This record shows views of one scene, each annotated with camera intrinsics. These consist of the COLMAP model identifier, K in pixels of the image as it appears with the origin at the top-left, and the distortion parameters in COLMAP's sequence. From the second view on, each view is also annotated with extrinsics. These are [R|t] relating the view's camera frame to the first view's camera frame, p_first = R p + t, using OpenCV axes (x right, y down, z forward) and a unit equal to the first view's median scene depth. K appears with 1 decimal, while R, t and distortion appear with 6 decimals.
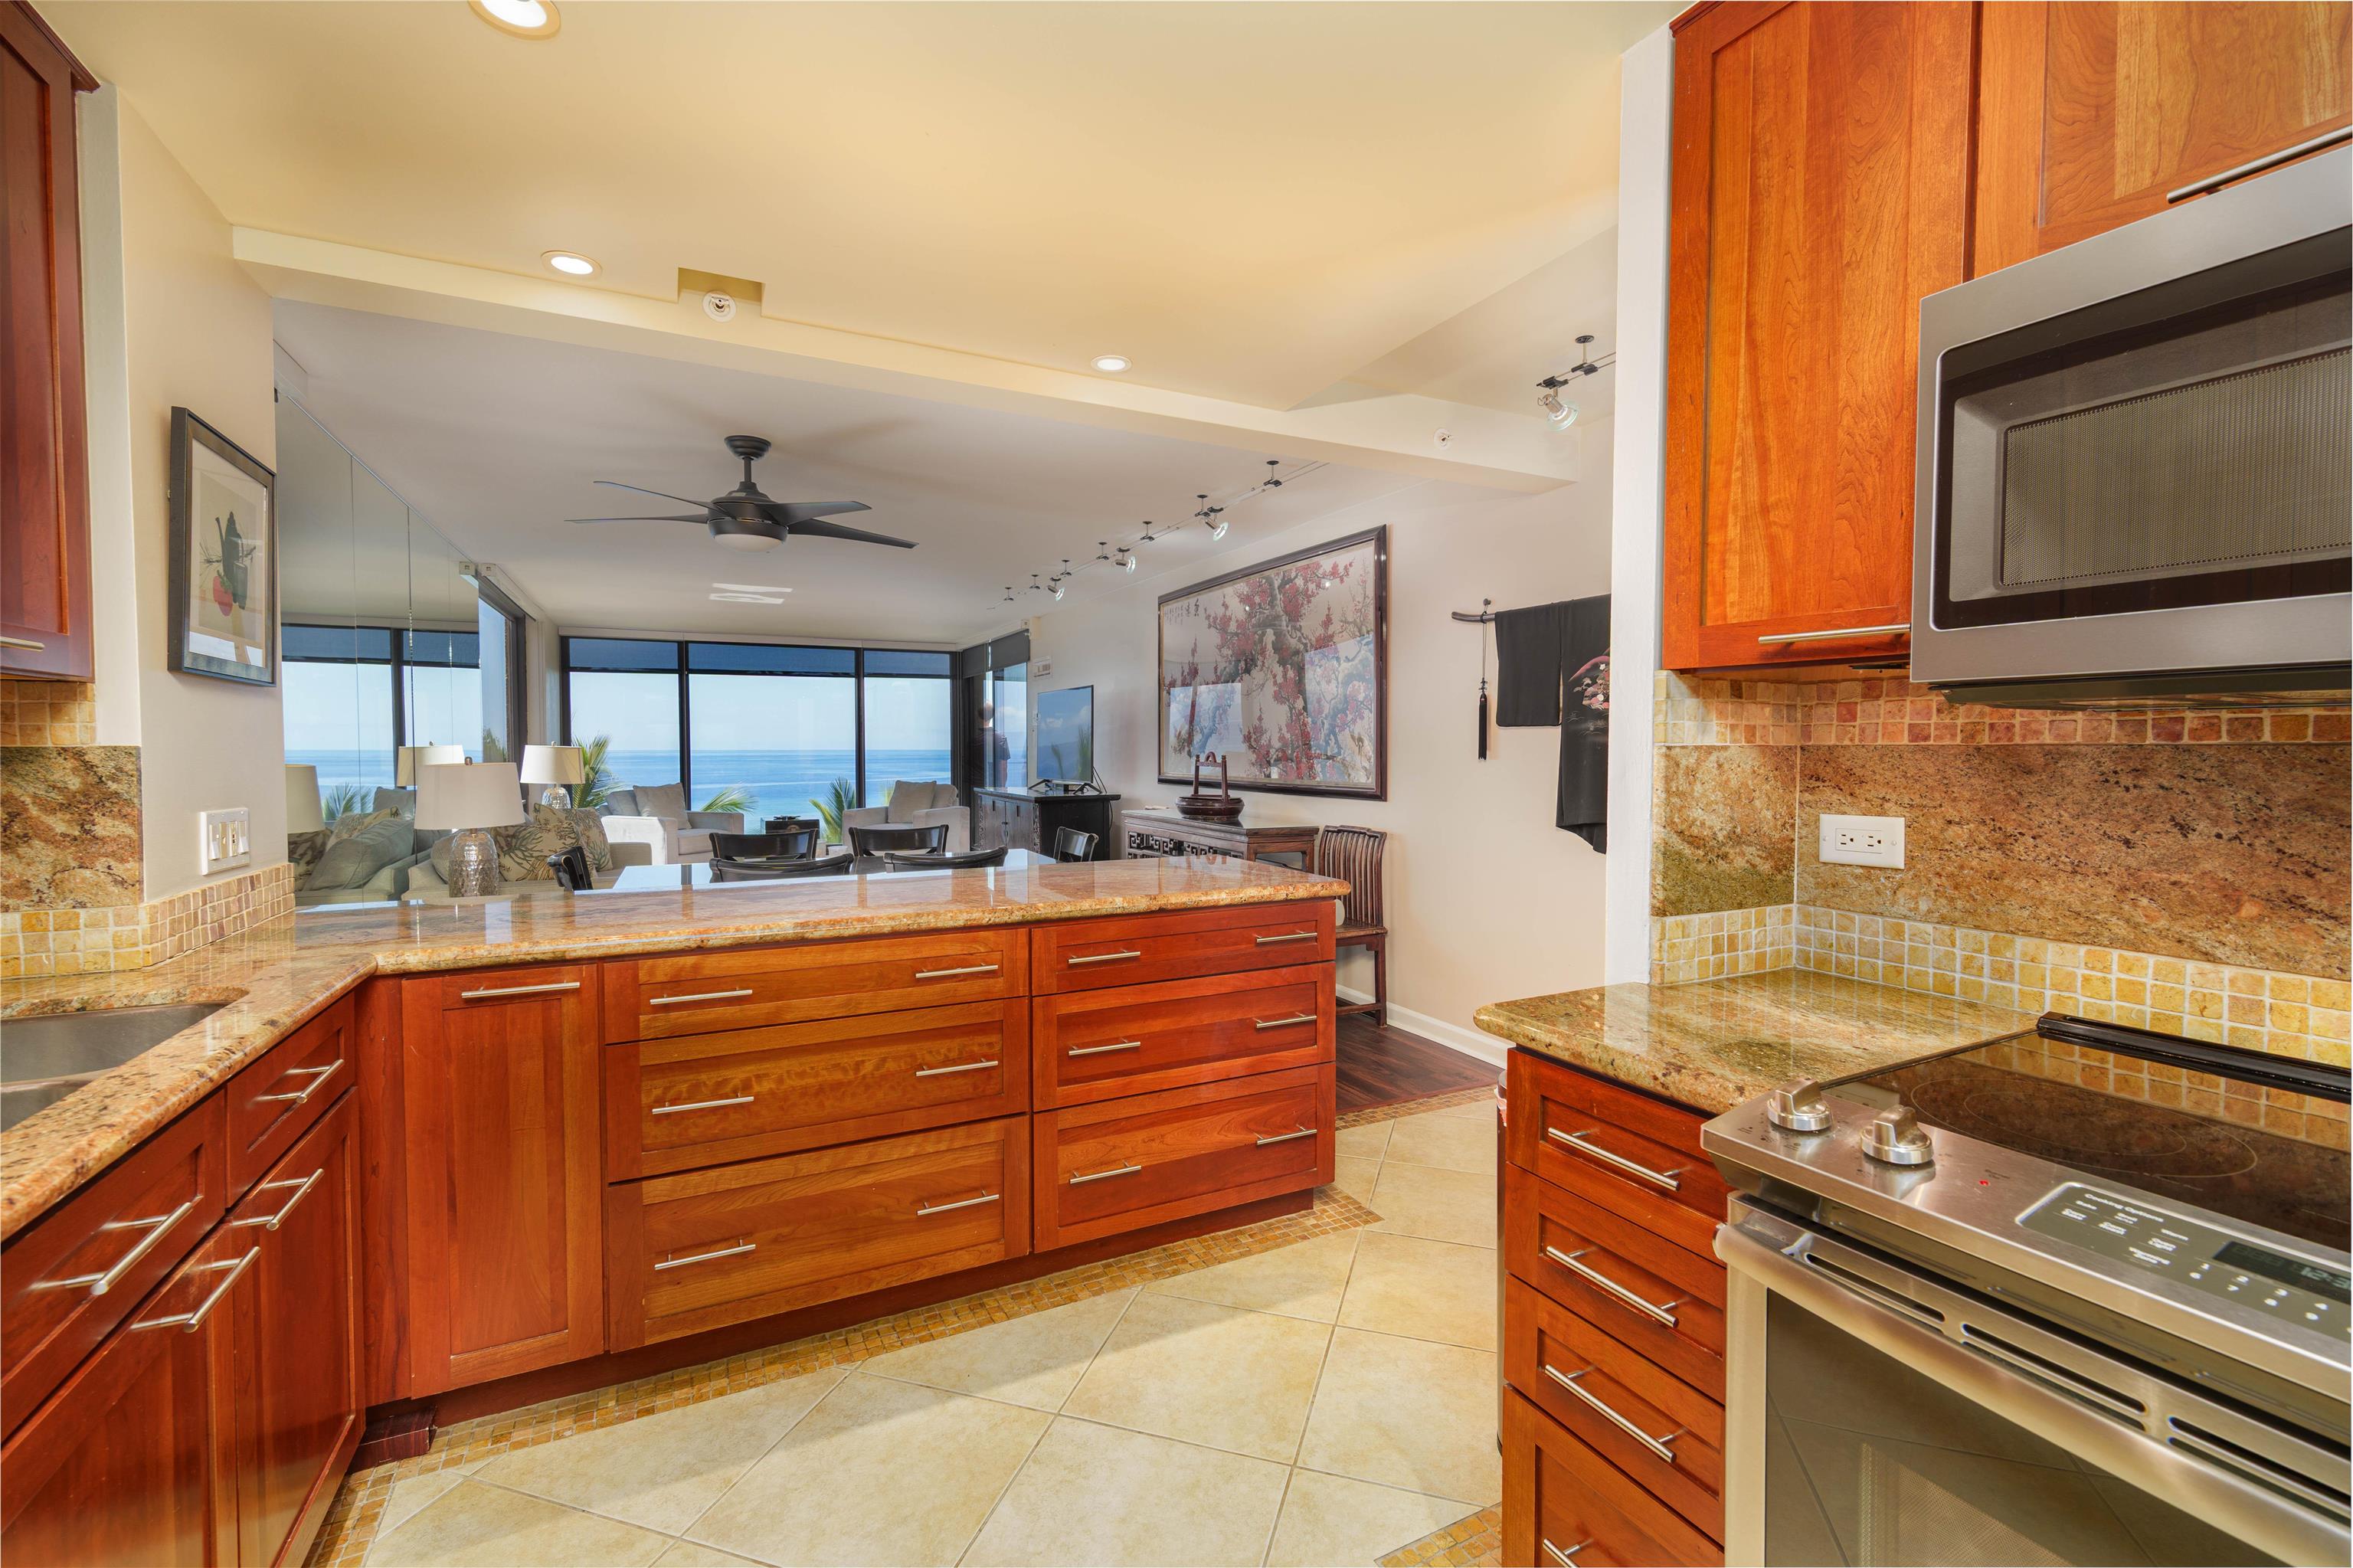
lens RADIAL K [[1021.8, 0, 1176.5], [0, 1021.8, 784.0], [0, 0, 1]] dist [0.018857, 0.000066]
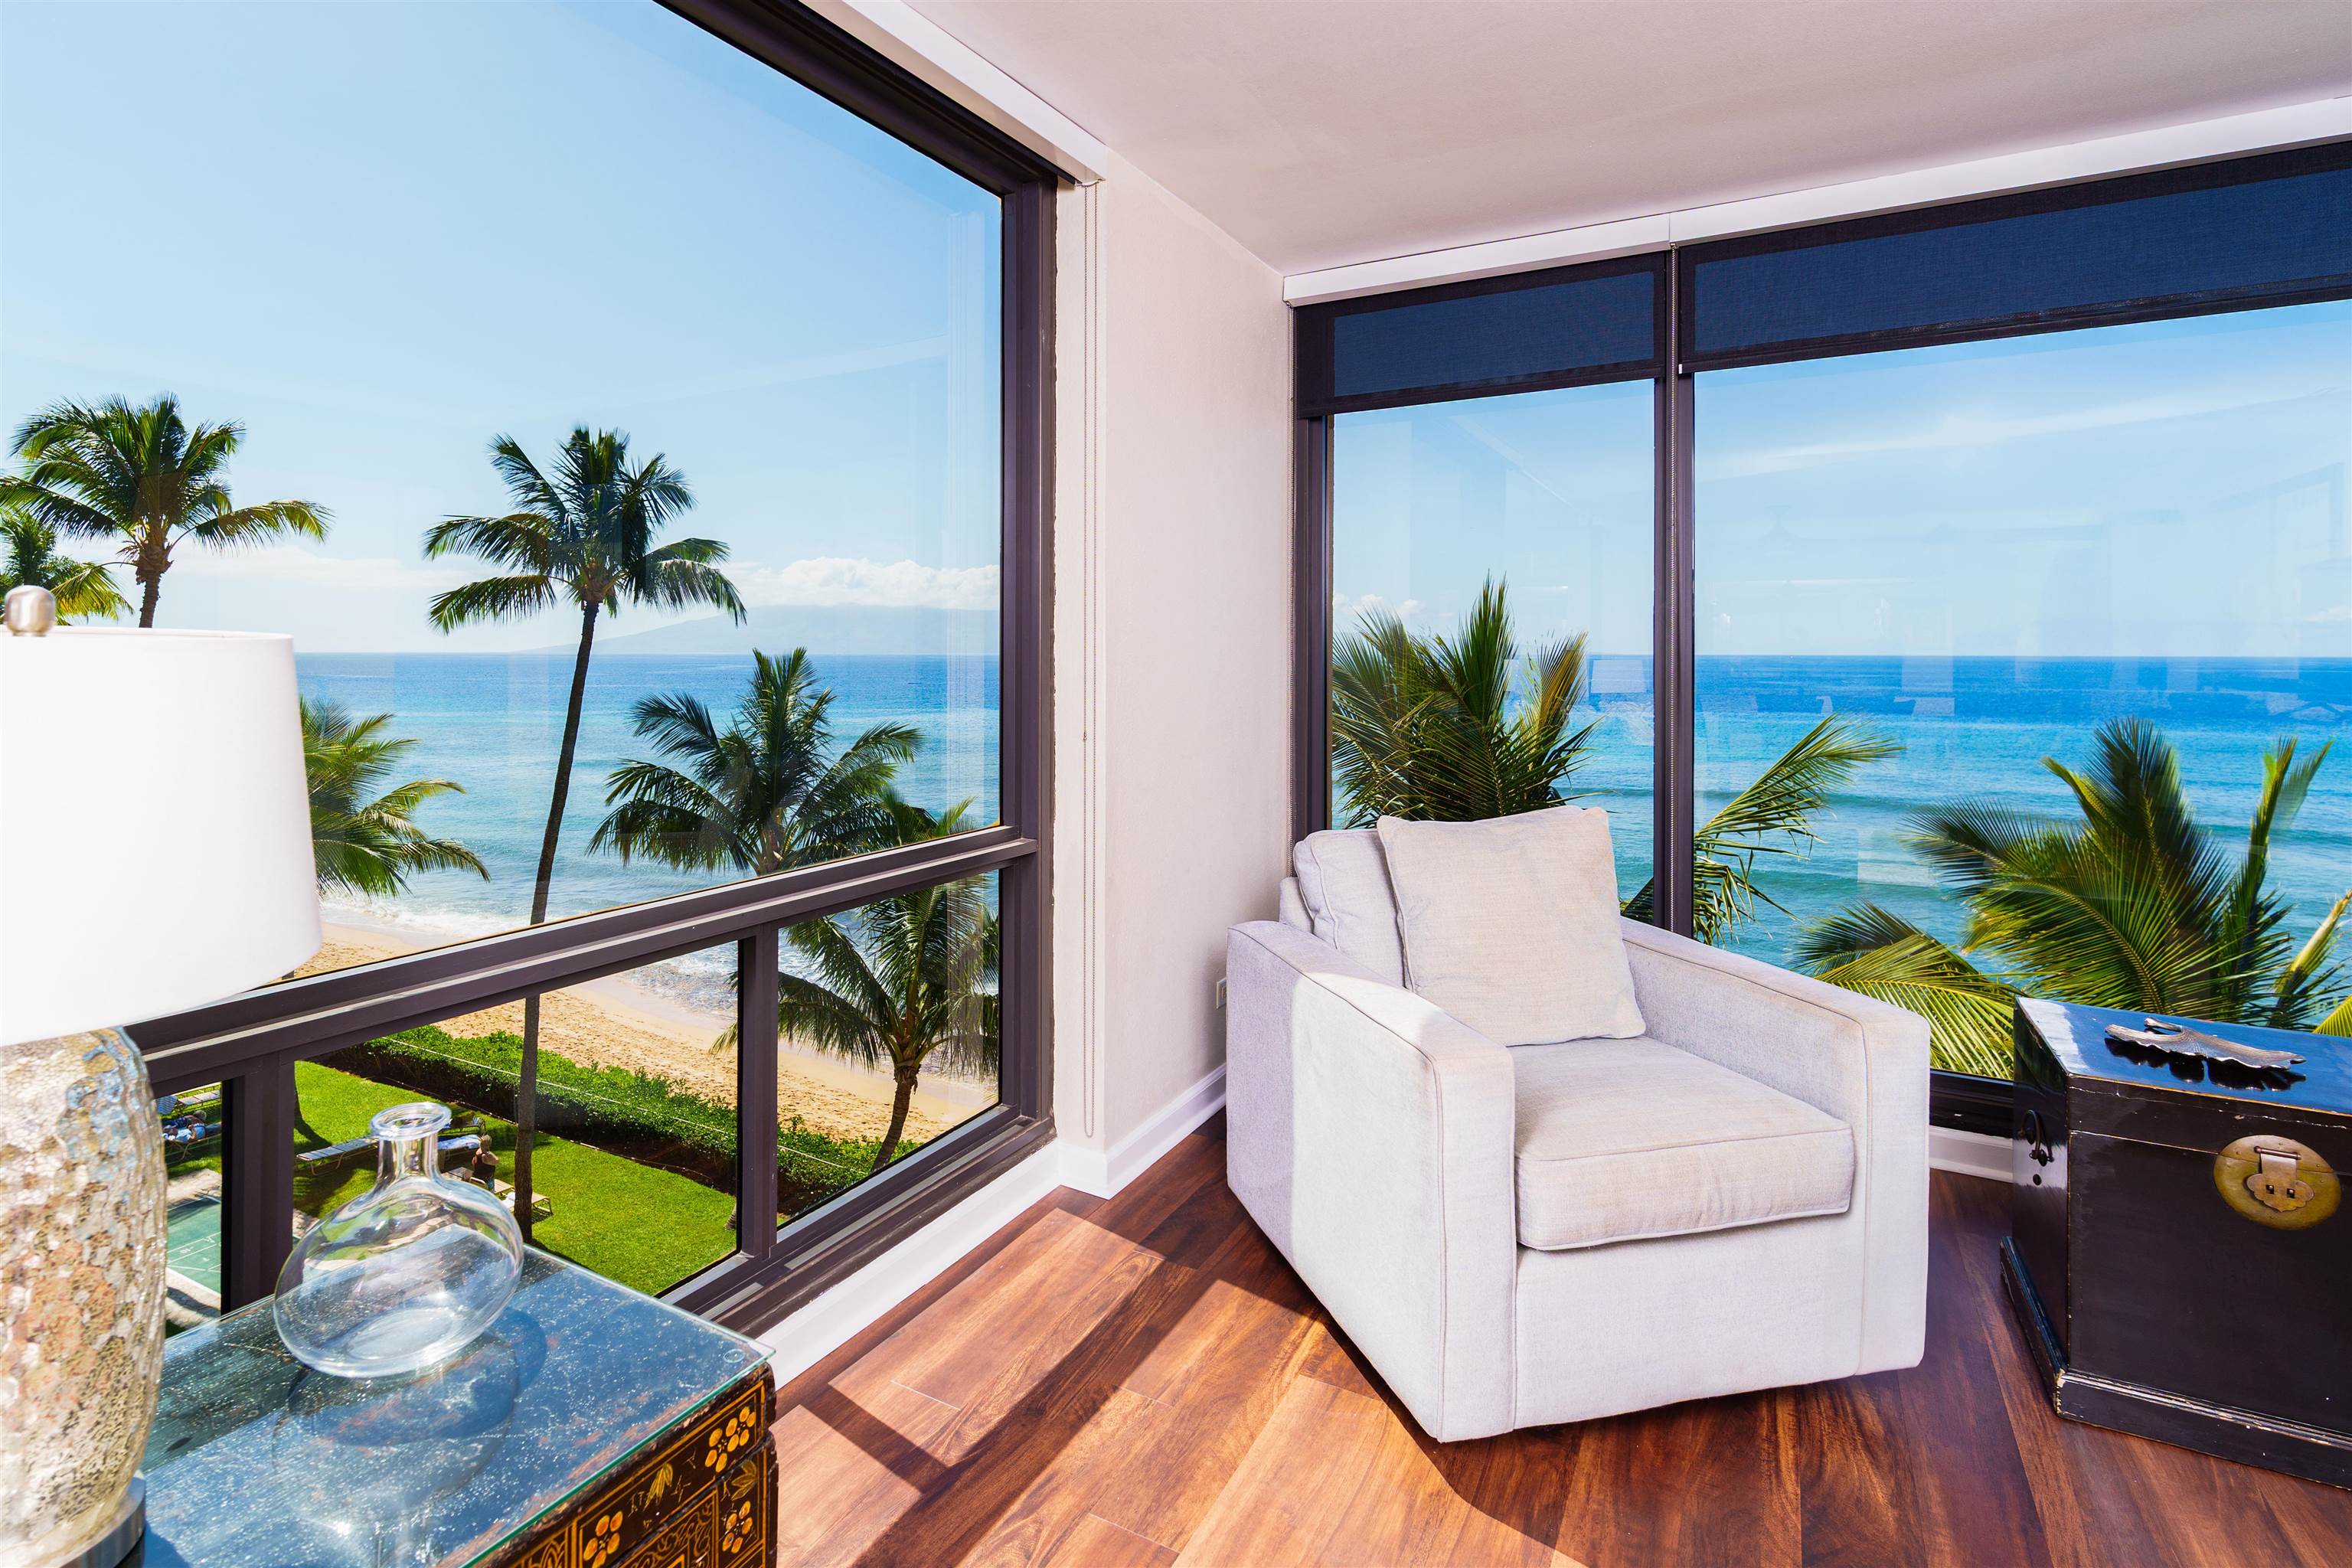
lens RADIAL K [[1196.7, 0, 1067.9], [0, 1196.7, 647.9], [0, 0, 1]] dist [0.003200, 0.001400]
pose [[0.540033, 0.000545, -0.841643, -0.547458], [-0.032659, 0.999260, -0.020309, -0.045040], [0.841010, 0.038454, 0.539652, 1.271208]]
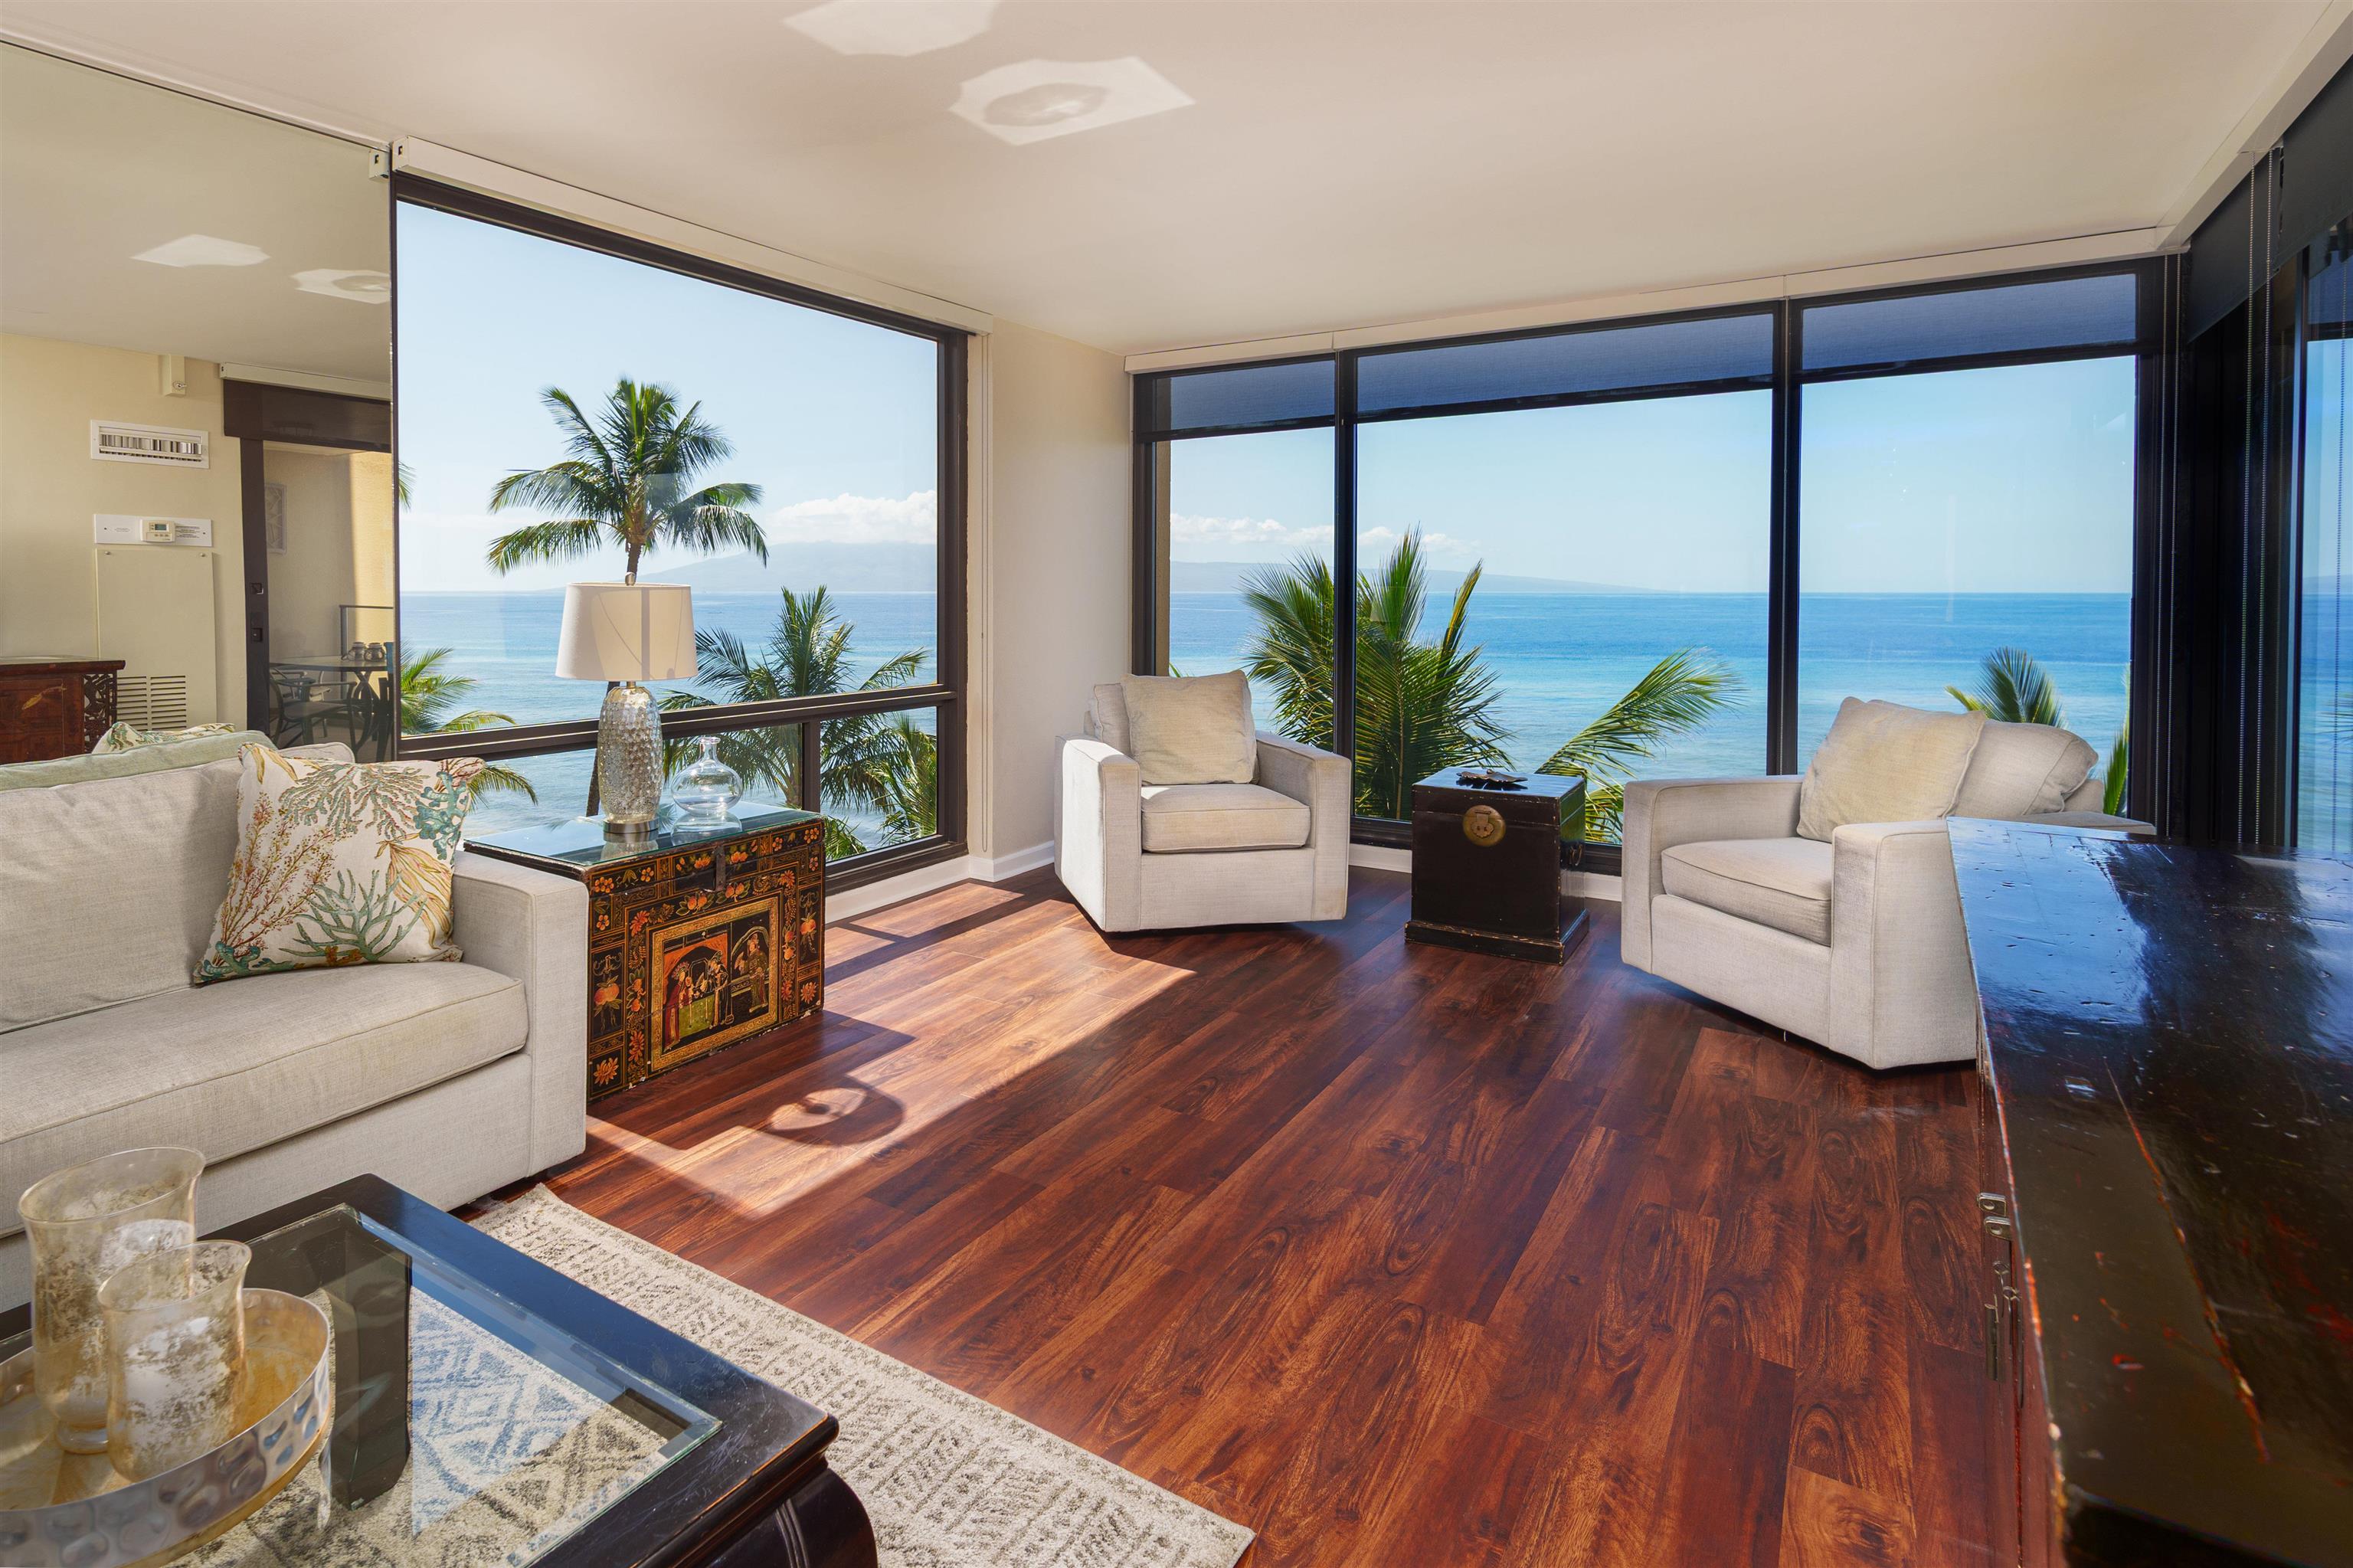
lens RADIAL K [[1235.4, 0, 1021.3], [0, 1235.4, 609.6], [0, 0, 1]] dist [0.004558, 0.000289]
pose [[0.488383, 0.016930, -0.872465, -0.133333], [-0.033340, 0.999444, 0.000731, -0.040090], [0.871992, 0.028732, 0.488676, 1.114661]]
